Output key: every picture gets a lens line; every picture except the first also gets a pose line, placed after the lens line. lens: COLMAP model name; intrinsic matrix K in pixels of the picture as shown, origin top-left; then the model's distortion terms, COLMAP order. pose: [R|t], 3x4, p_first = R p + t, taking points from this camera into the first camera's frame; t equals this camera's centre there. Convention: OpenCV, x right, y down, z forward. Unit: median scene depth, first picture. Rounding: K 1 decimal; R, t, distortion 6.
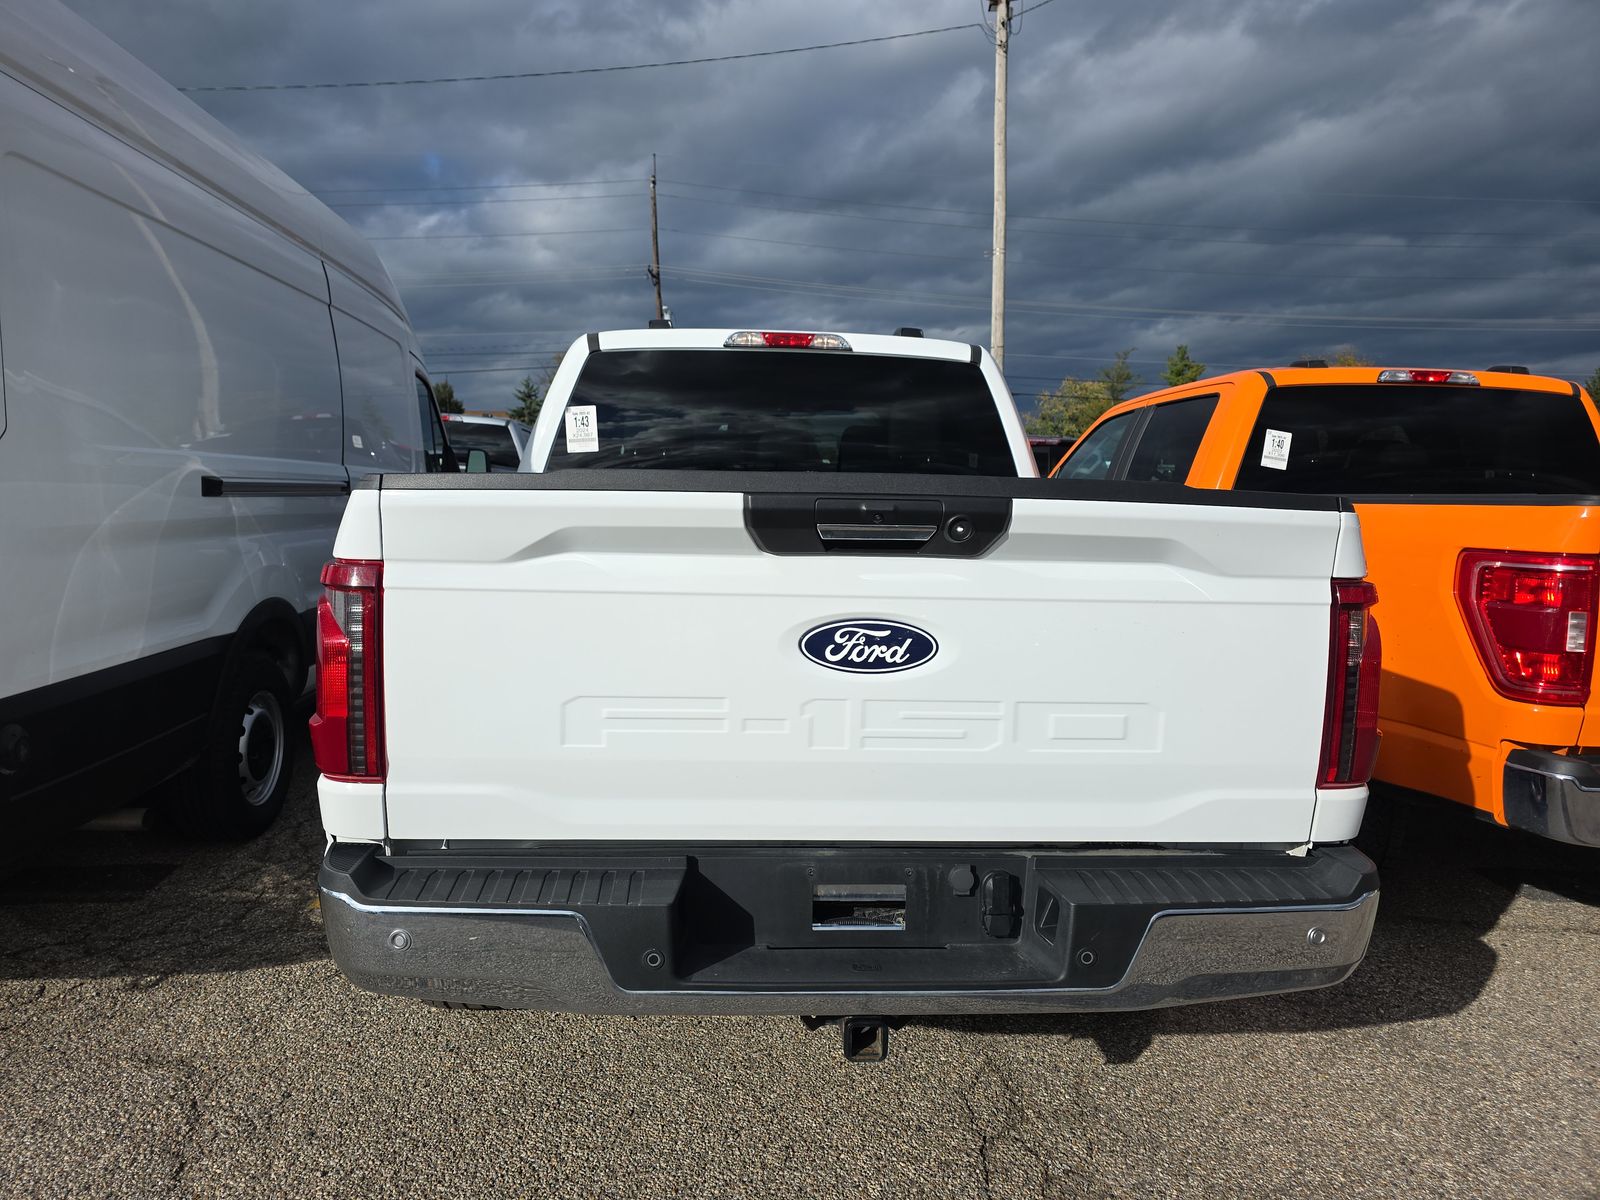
lens RADIAL K [[1096.0, 0, 779.7], [0, 1096.0, 598.4], [0, 0, 1]] dist [0.069348, -0.071372]
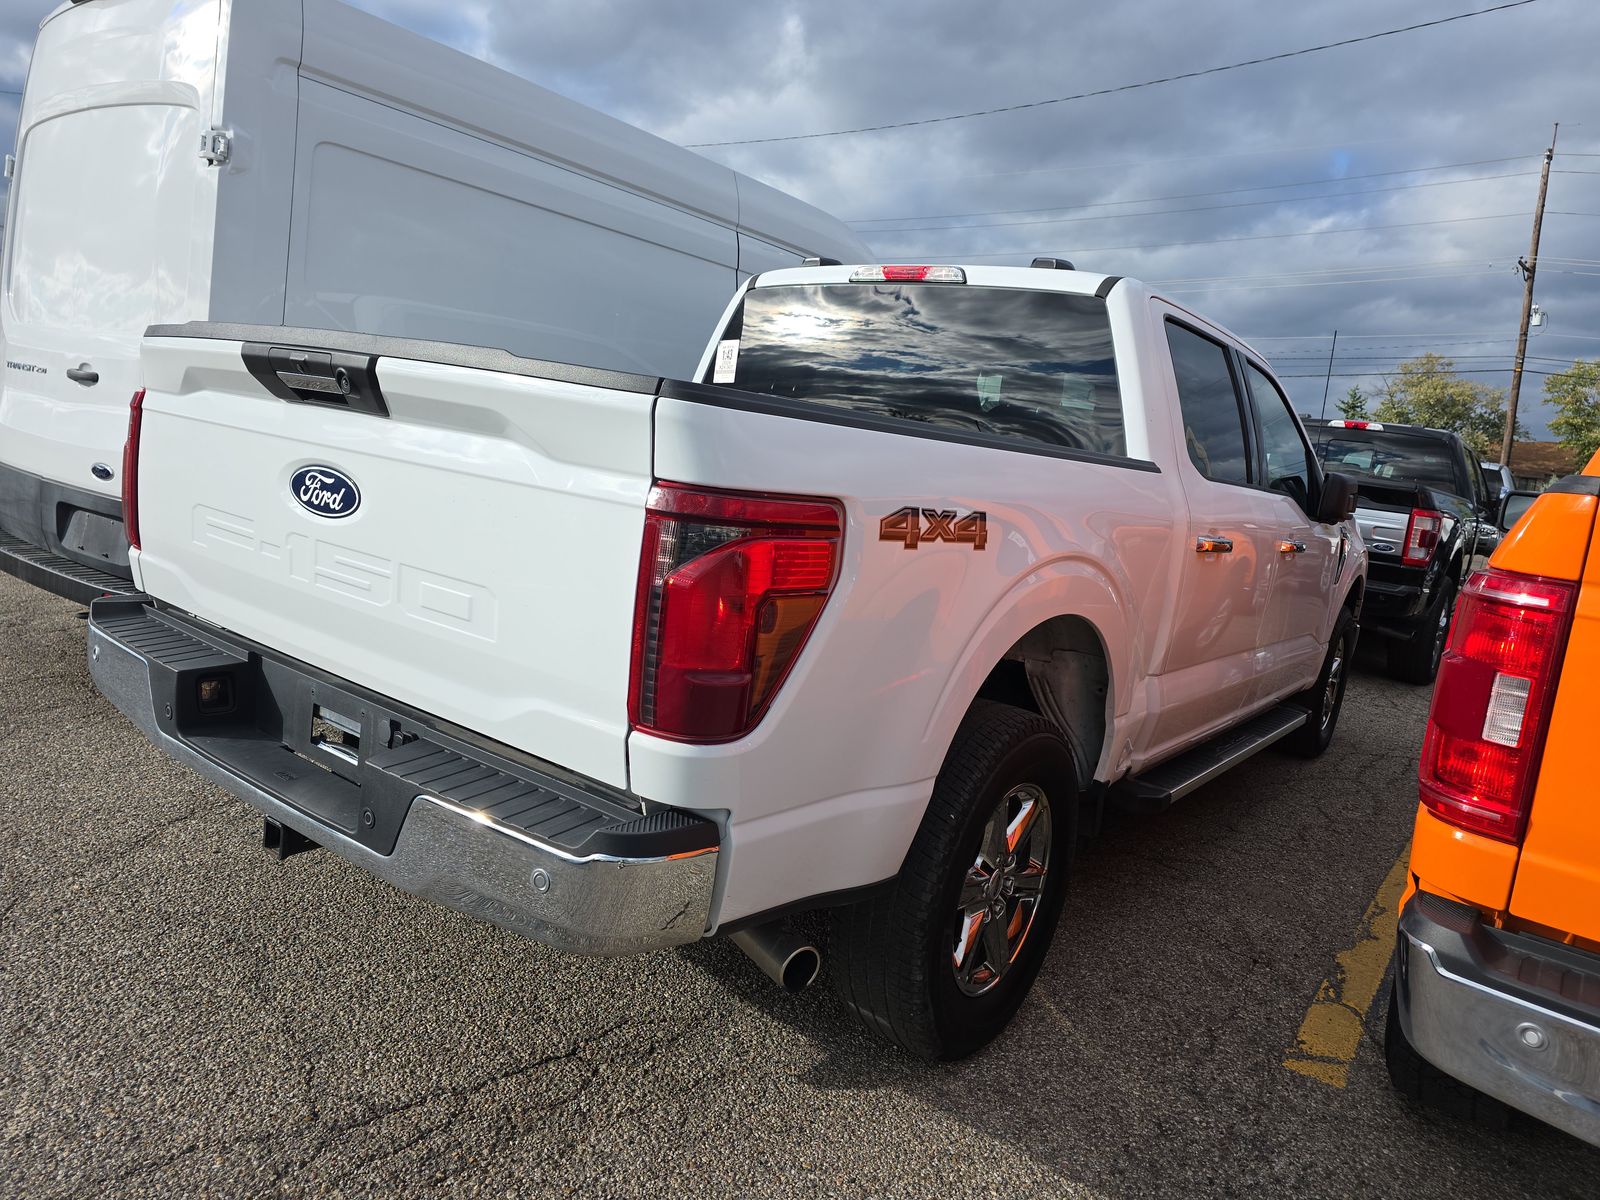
lens RADIAL K [[1096.0, 0, 779.7], [0, 1096.0, 598.4], [0, 0, 1]] dist [0.069348, -0.071372]
pose [[0.743551, 0.166466, -0.647627, 0.790956], [-0.171772, 0.983566, 0.055602, 0.006109], [0.646240, 0.069902, 0.759926, 0.314094]]
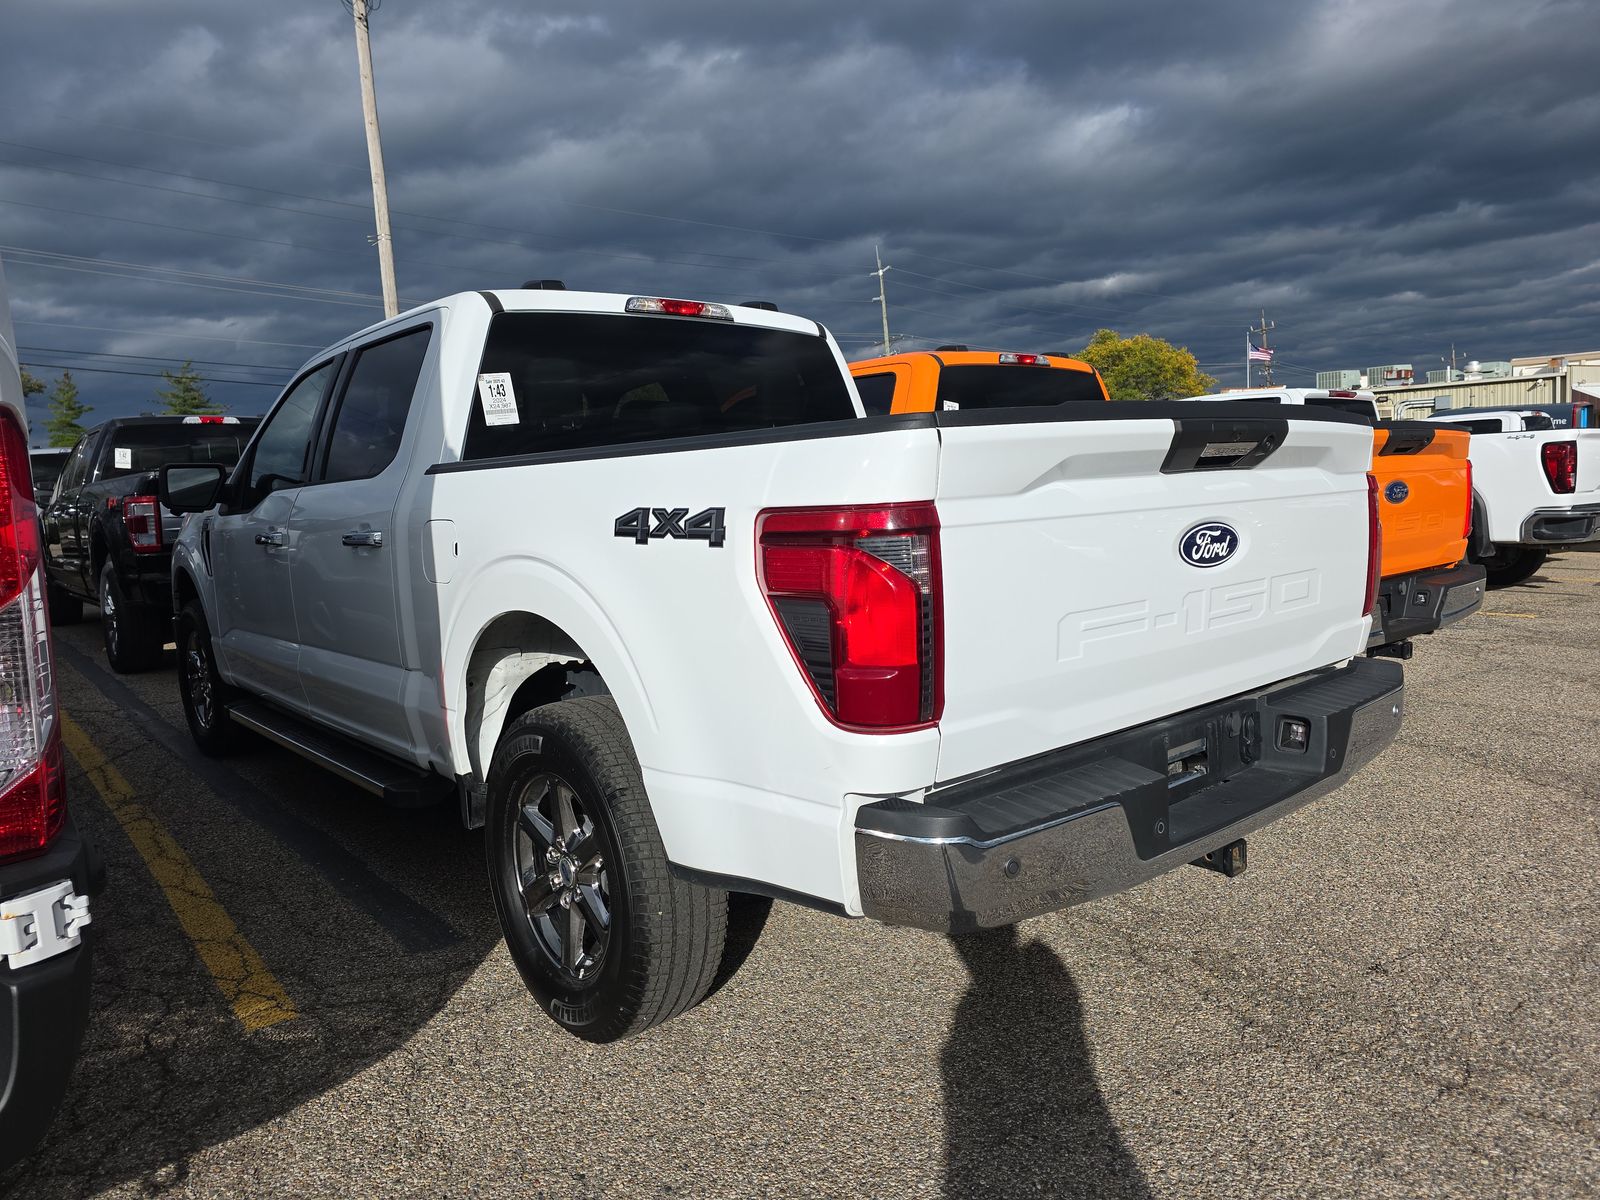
lens RADIAL K [[1078.1, 0, 849.8], [0, 1078.1, 597.9], [0, 0, 1]] dist [0.044724, -0.028223]
pose [[0.789593, -0.122773, 0.601224, -0.670169], [0.120305, 0.991738, 0.044520, -0.000013], [-0.601722, 0.037177, 0.797840, 0.186643]]
